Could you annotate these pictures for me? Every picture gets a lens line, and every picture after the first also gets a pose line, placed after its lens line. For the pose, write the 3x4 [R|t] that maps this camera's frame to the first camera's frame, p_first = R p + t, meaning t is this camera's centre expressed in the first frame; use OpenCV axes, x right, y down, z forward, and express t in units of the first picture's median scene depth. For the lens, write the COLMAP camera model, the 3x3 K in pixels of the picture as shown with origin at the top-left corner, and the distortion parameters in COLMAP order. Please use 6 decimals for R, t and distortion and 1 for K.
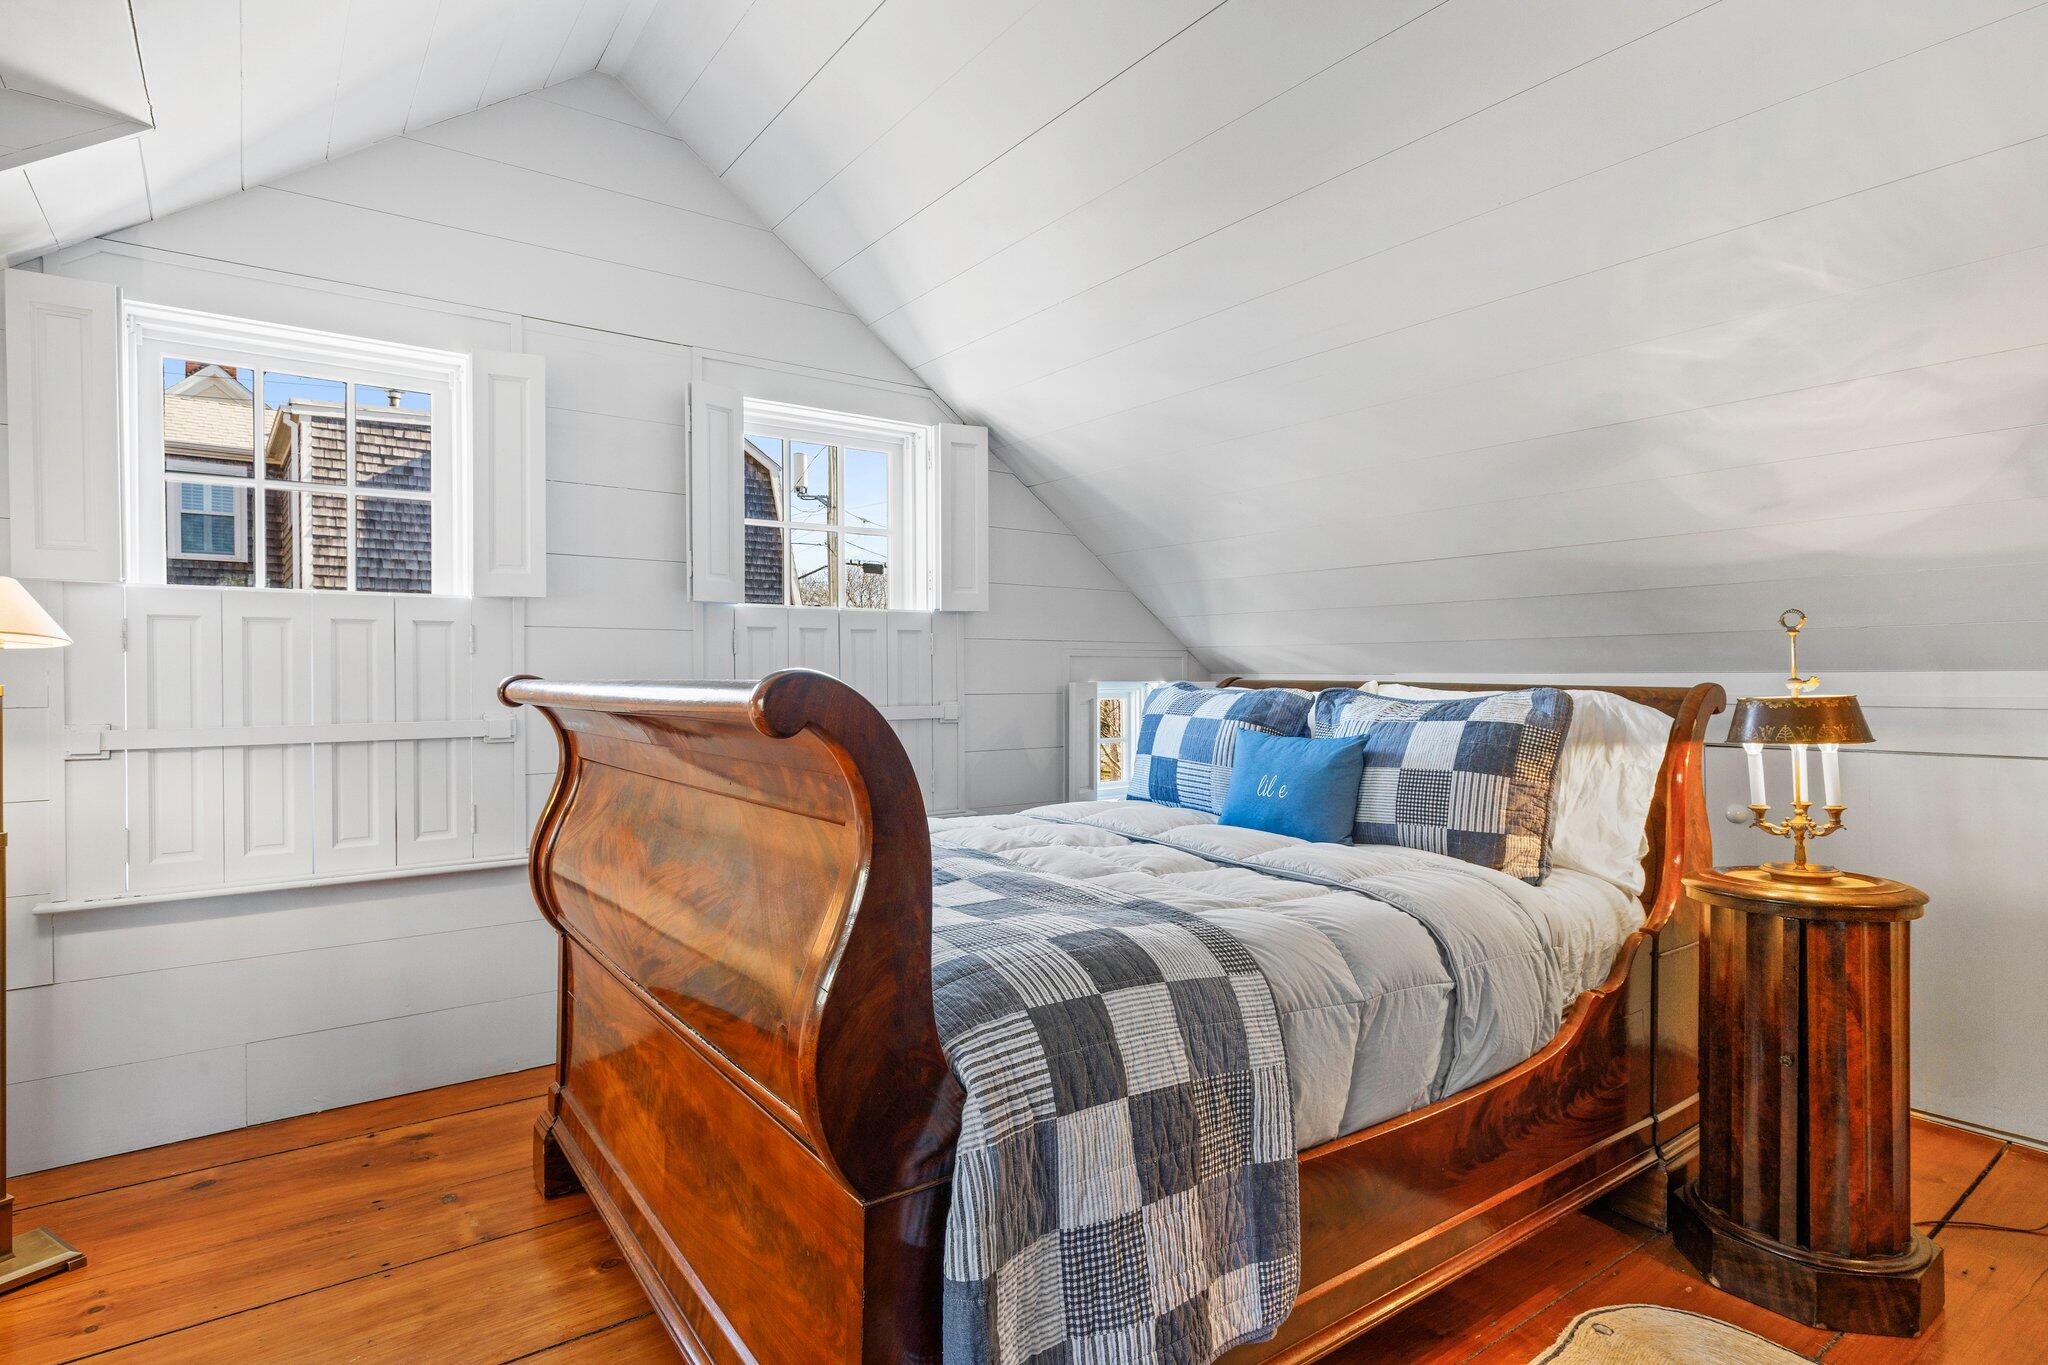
lens RADIAL K [[1046.0, 0, 1023.9], [0, 1046.0, 680.1], [0, 0, 1]] dist [0.002023, 0.000110]
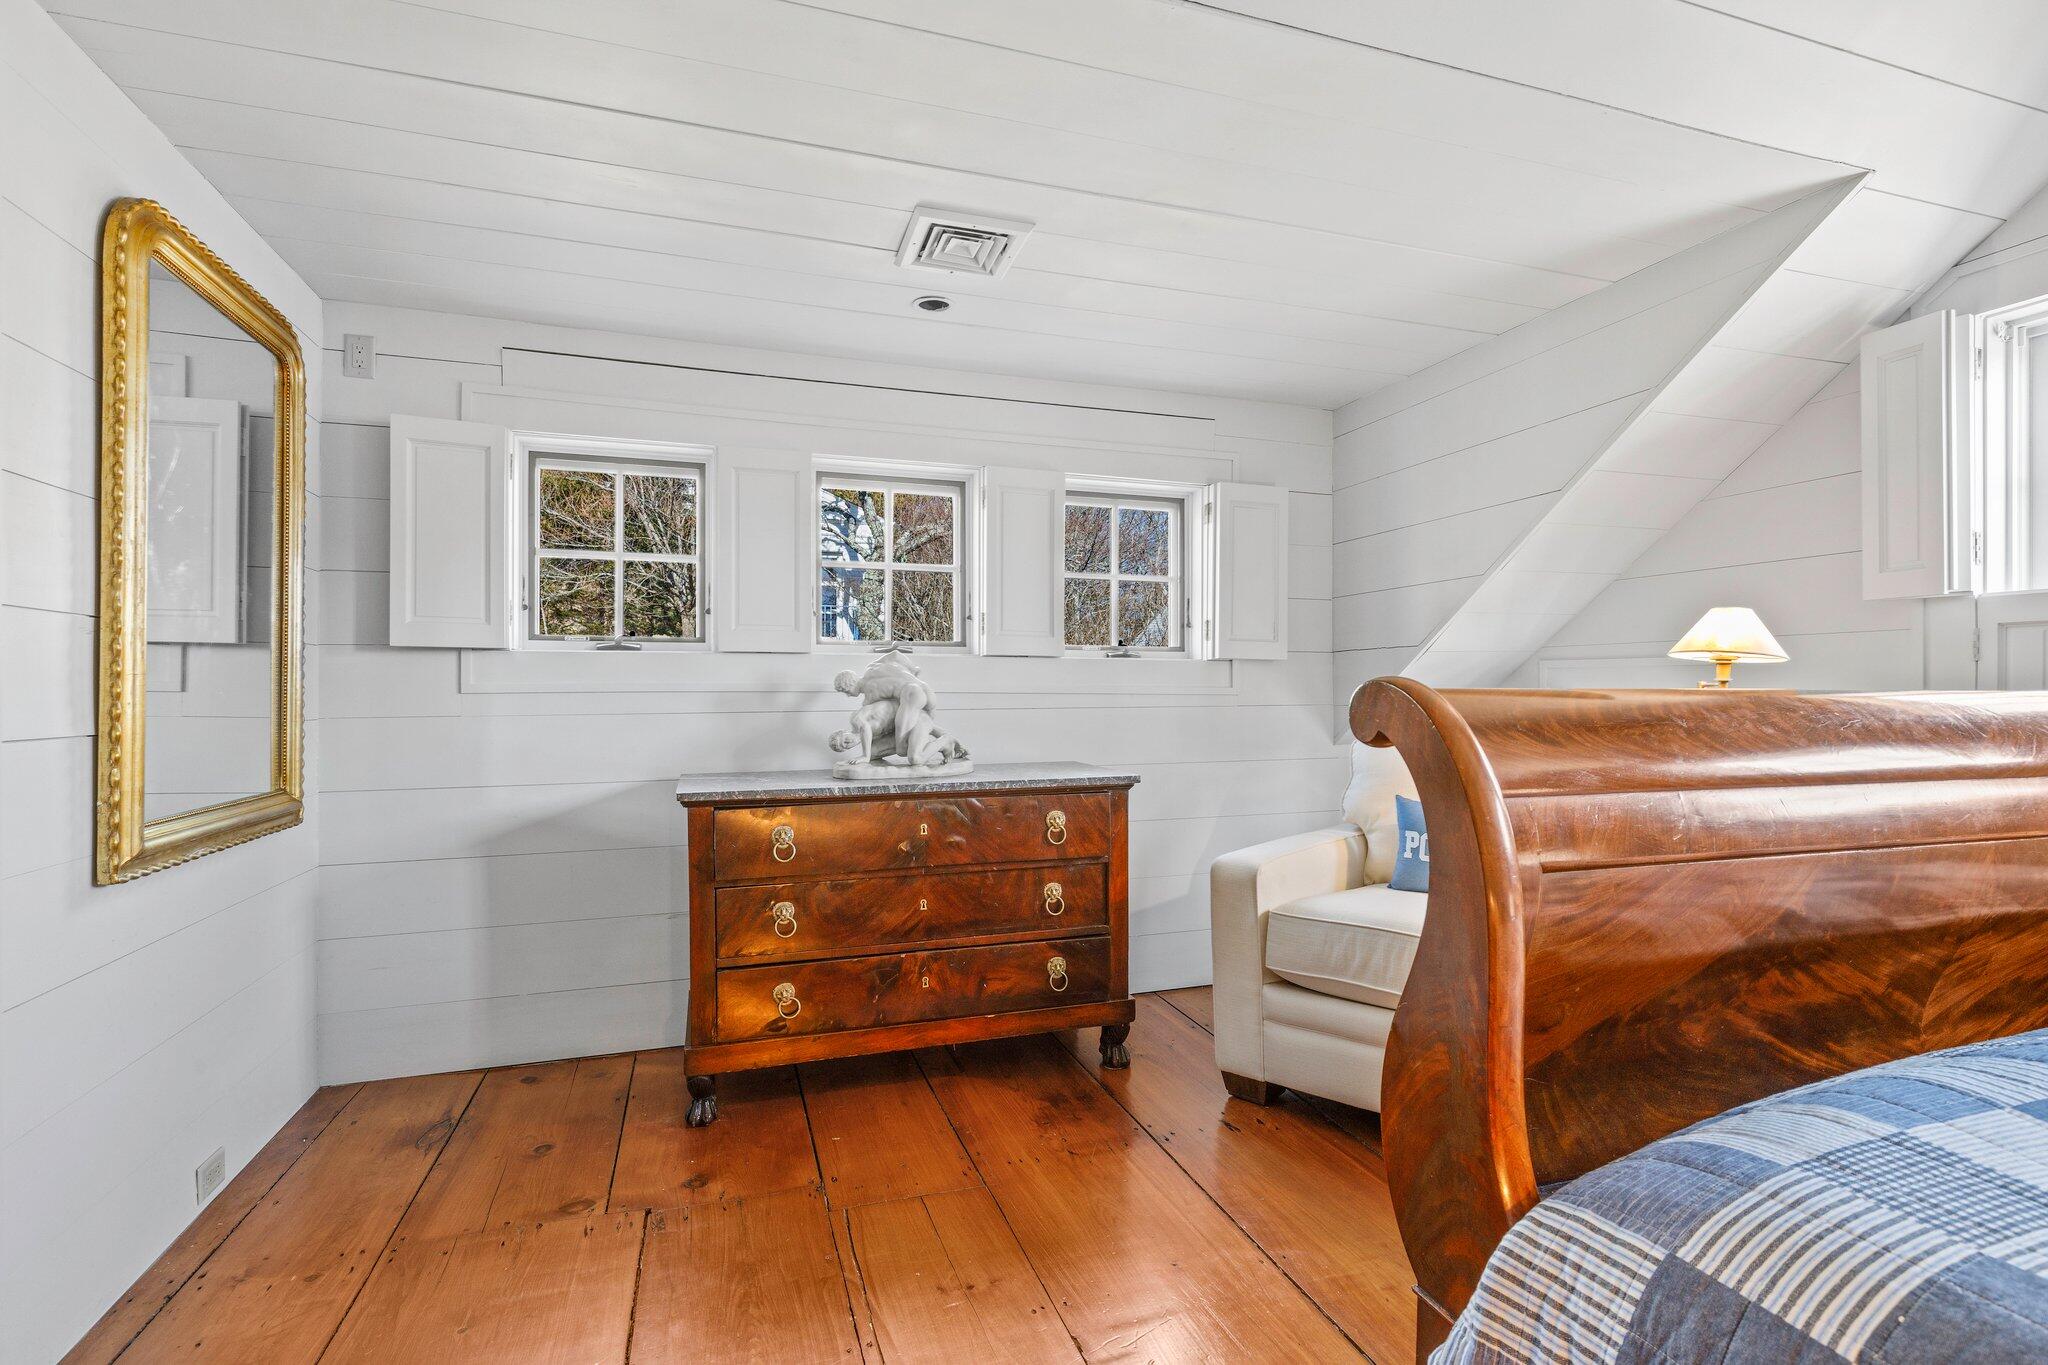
lens RADIAL K [[1003.0, 0, 1032.4], [0, 1003.0, 673.8], [0, 0, 1]] dist [-0.003518, -0.000355]
pose [[-0.297994, -0.003999, -0.954559, 0.652777], [-0.011895, 0.999929, -0.000476, -0.008831], [0.954493, 0.011212, -0.298021, 0.820366]]
